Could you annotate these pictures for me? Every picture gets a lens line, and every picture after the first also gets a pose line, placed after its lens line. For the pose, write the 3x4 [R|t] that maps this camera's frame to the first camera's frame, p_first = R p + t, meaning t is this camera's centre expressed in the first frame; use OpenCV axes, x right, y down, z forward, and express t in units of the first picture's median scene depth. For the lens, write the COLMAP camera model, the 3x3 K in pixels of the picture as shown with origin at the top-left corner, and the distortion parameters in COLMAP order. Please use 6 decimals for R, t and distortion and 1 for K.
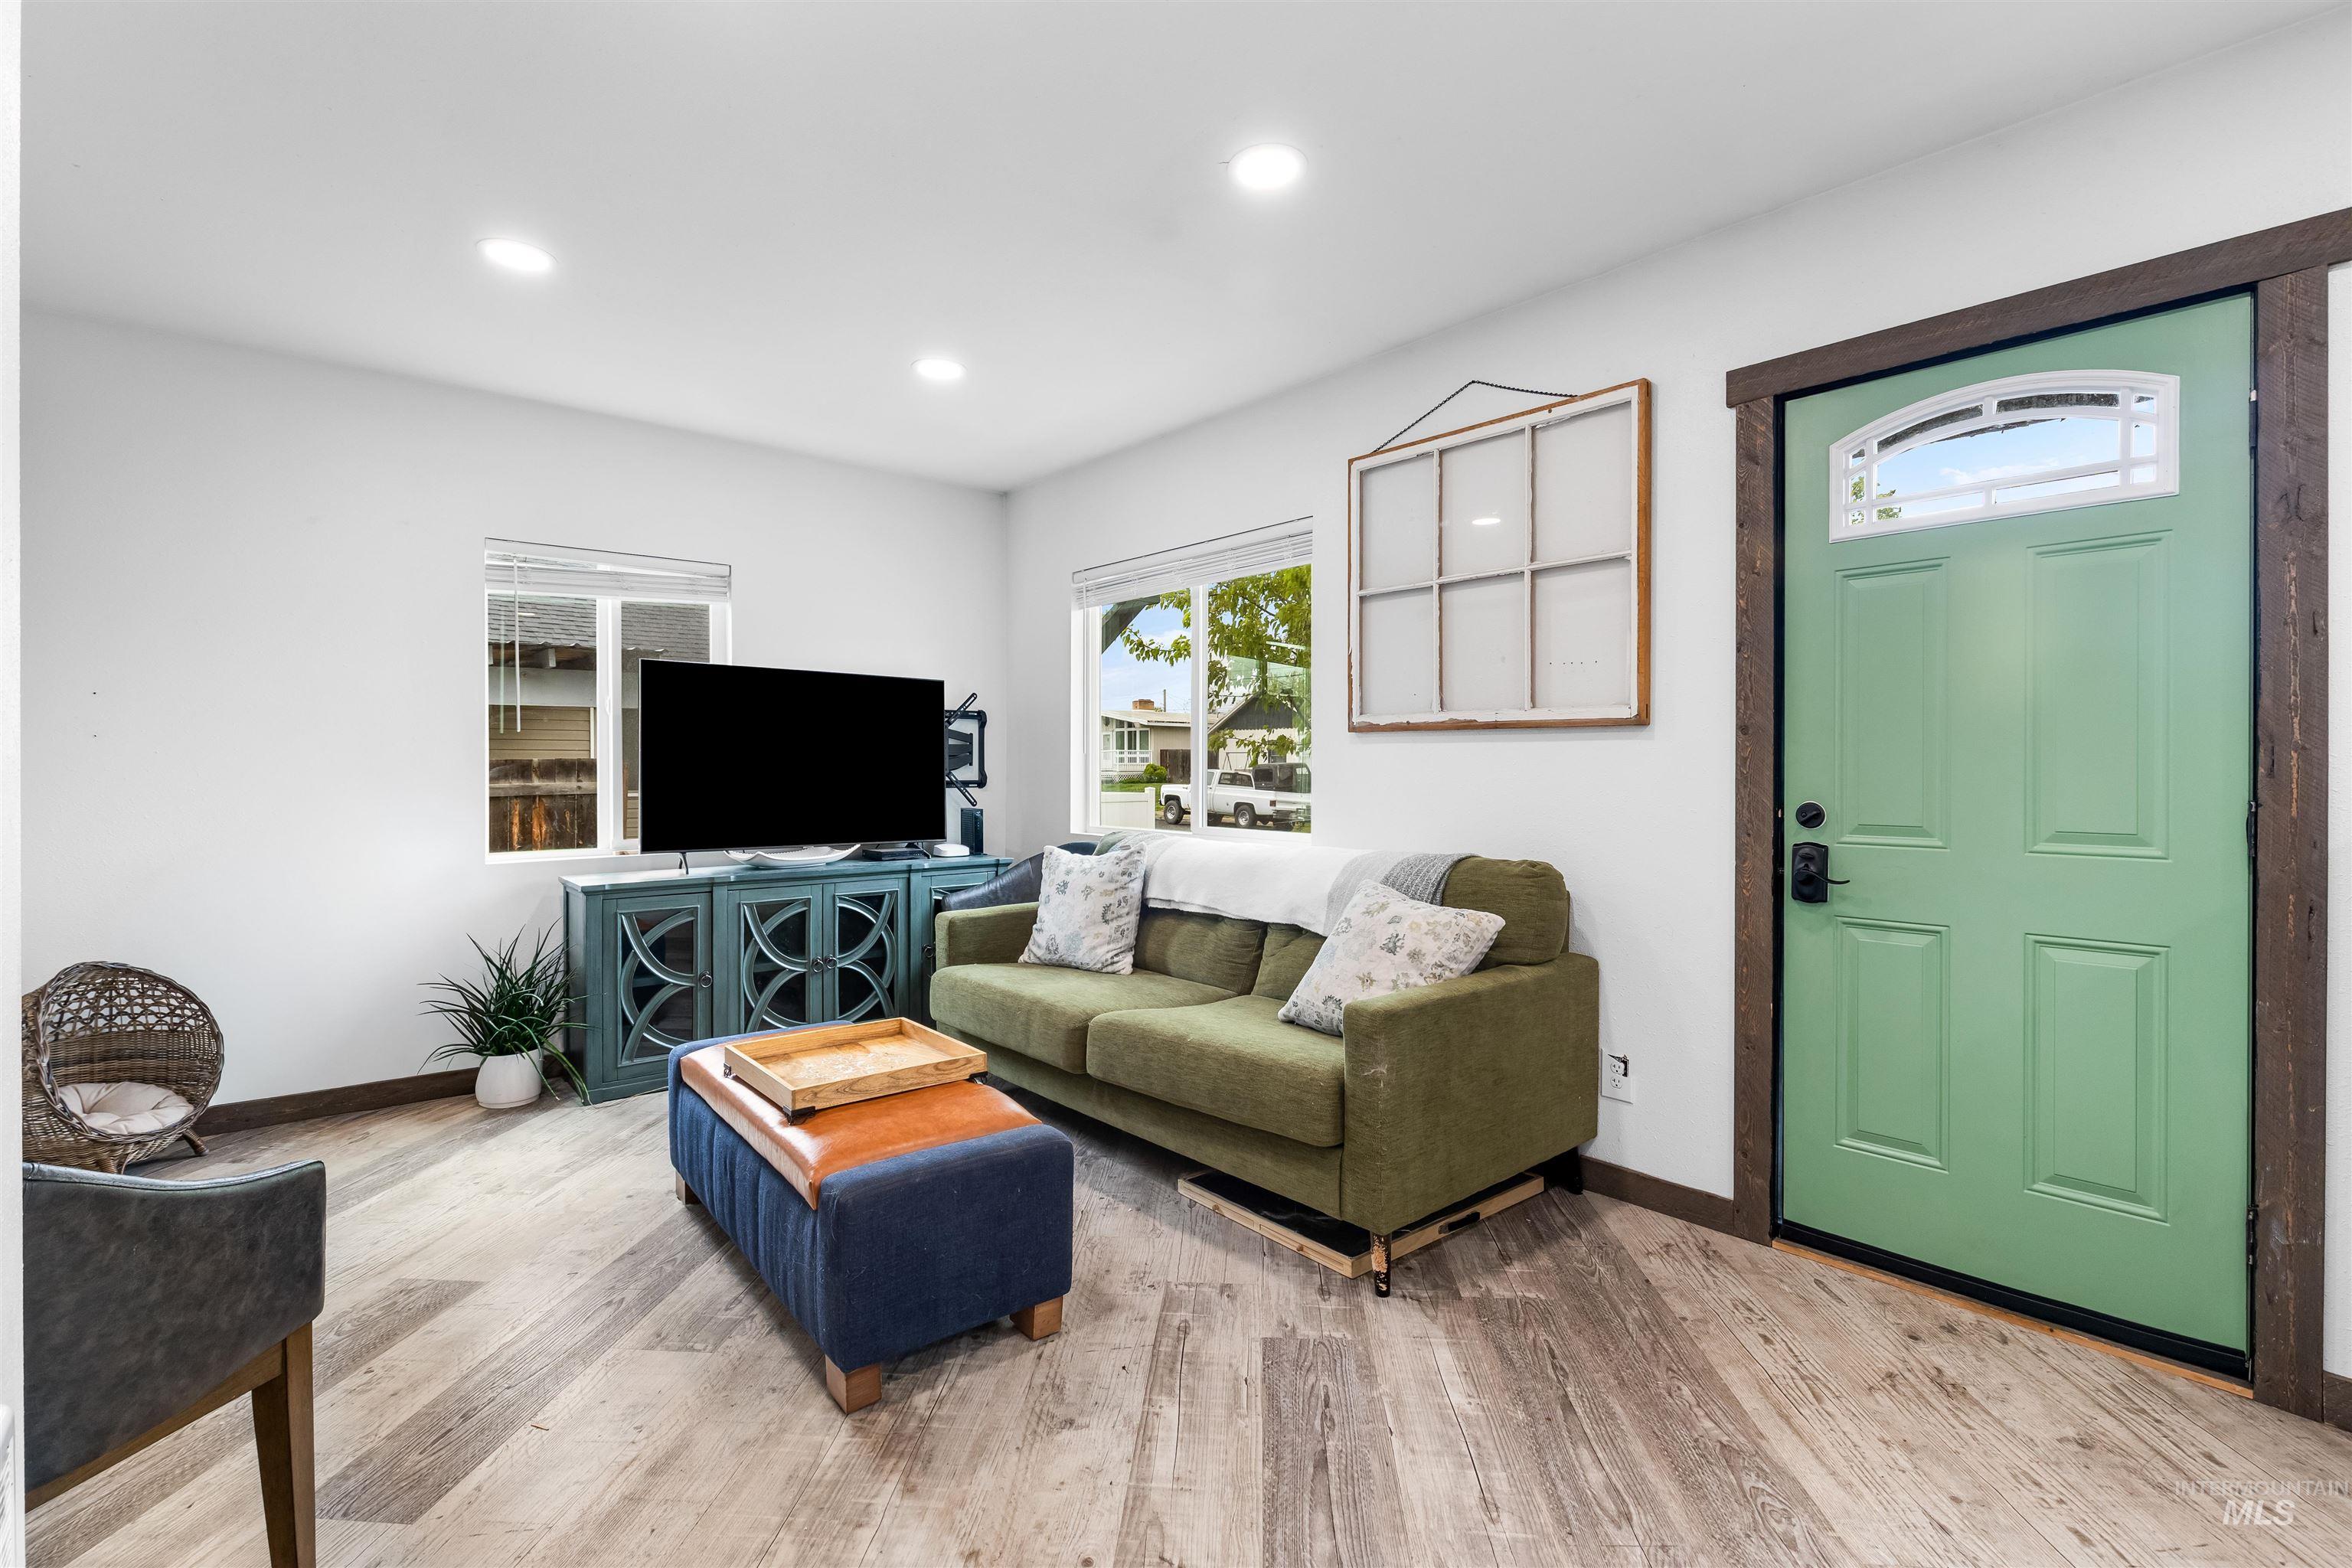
lens RADIAL K [[1060.0, 0, 1186.8], [0, 1060.0, 772.3], [0, 0, 1]] dist [0.002945, -0.001330]
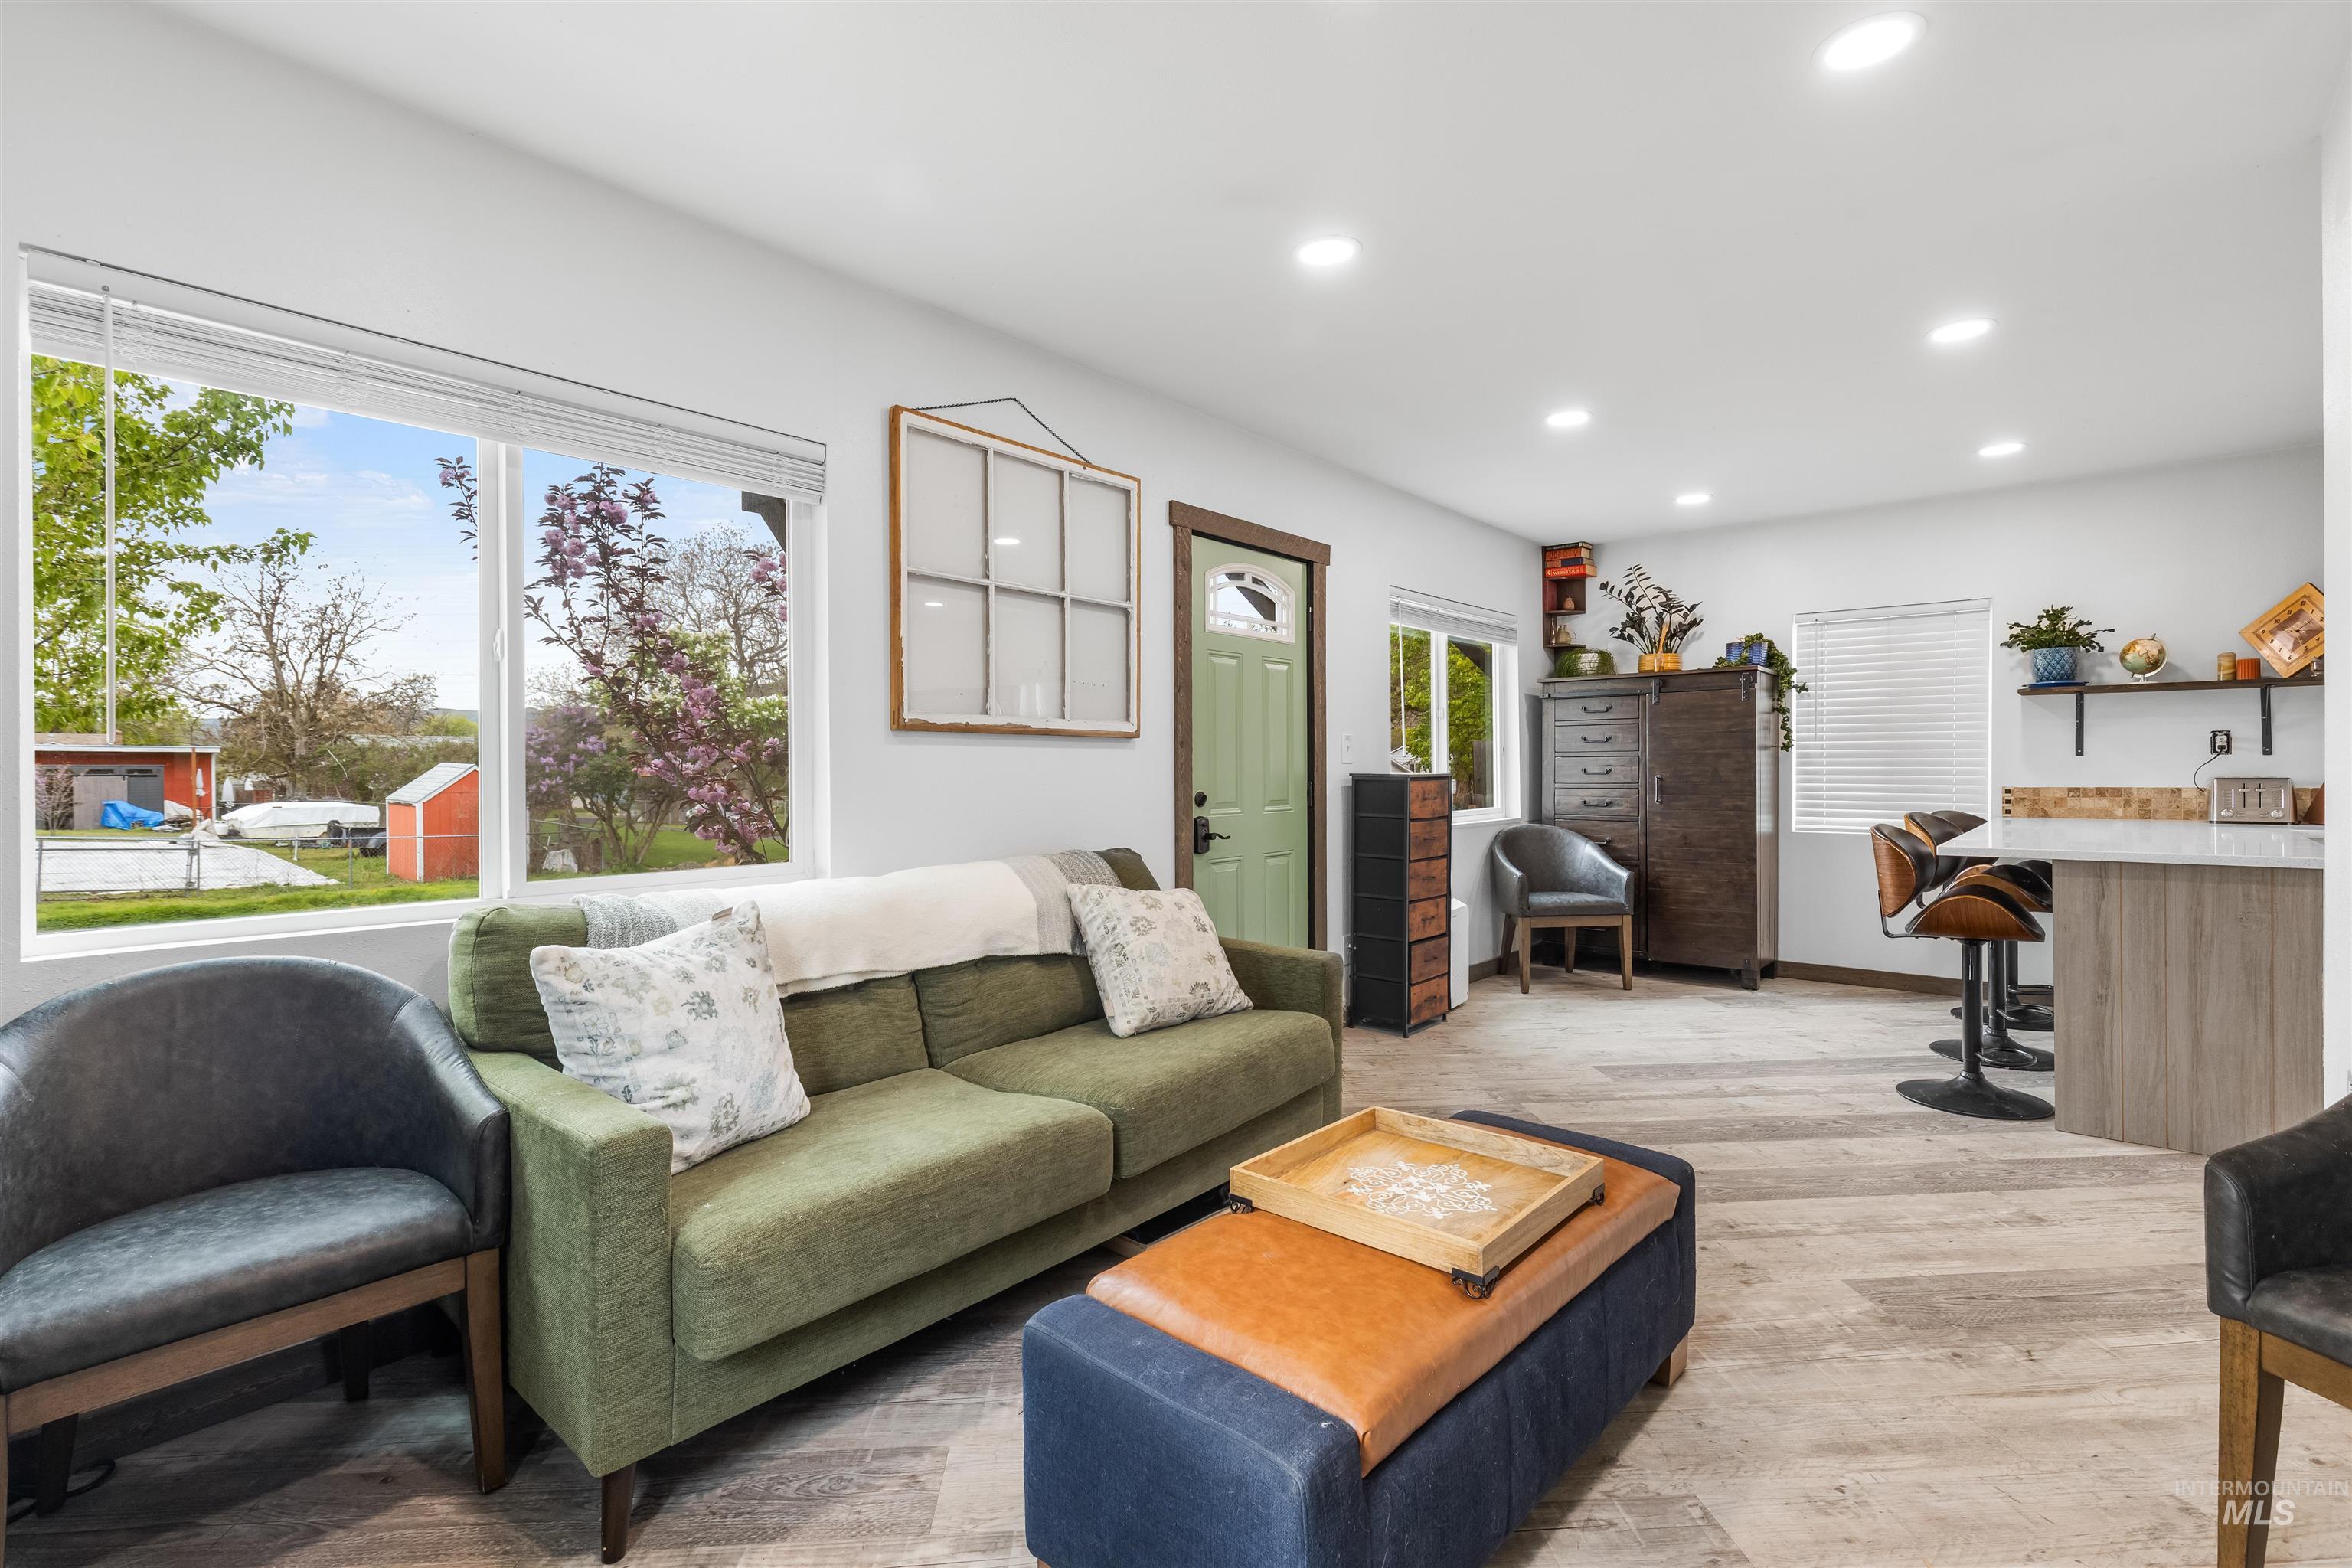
lens RADIAL K [[1060.0, 0, 1187.1], [0, 1060.0, 773.0], [0, 0, 1]] dist [0.002945, -0.001330]
pose [[-0.139753, -0.005659, 0.990170, -0.836990], [0.011477, 0.999907, 0.007335, -0.008946], [-0.990120, 0.012389, -0.139675, 1.047118]]
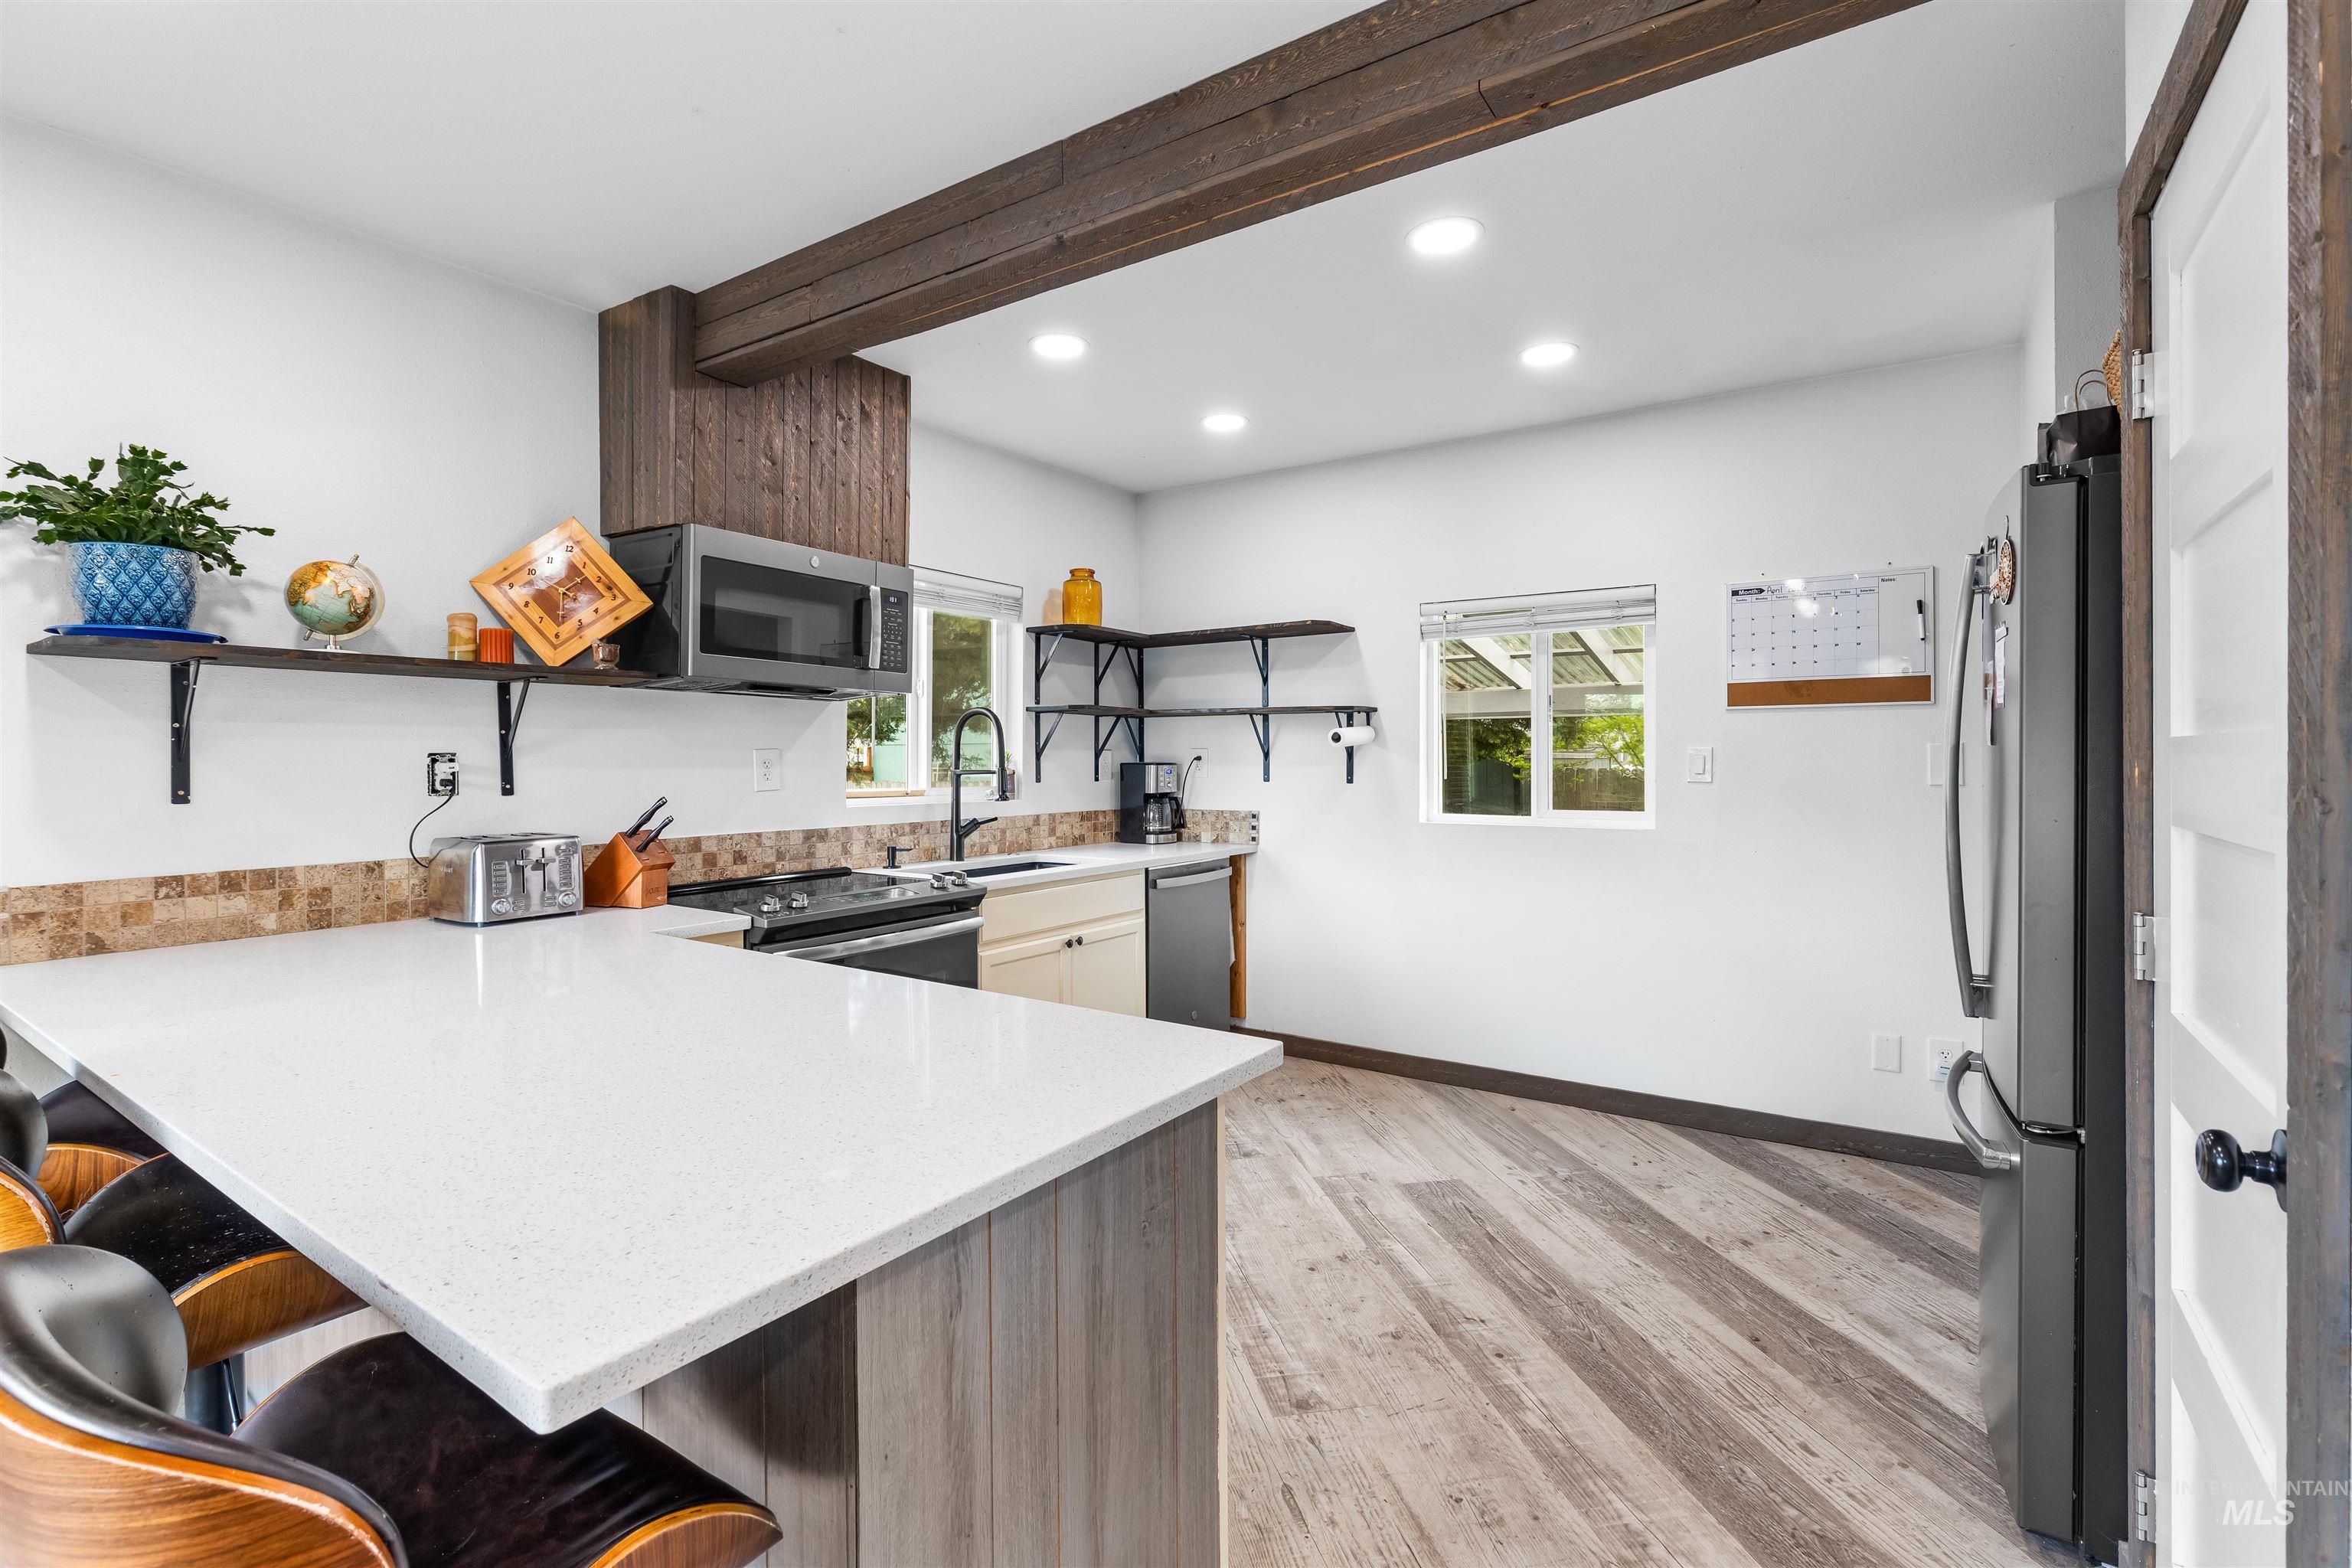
lens RADIAL K [[1060.0, 0, 1186.9], [0, 1060.0, 766.3], [0, 0, 1]] dist [0.002945, -0.001330]
pose [[-0.967533, 0.003903, -0.252716, 0.133420], [0.000351, 0.999901, 0.014099, -0.043741], [0.252746, 0.013553, -0.967438, 0.312264]]
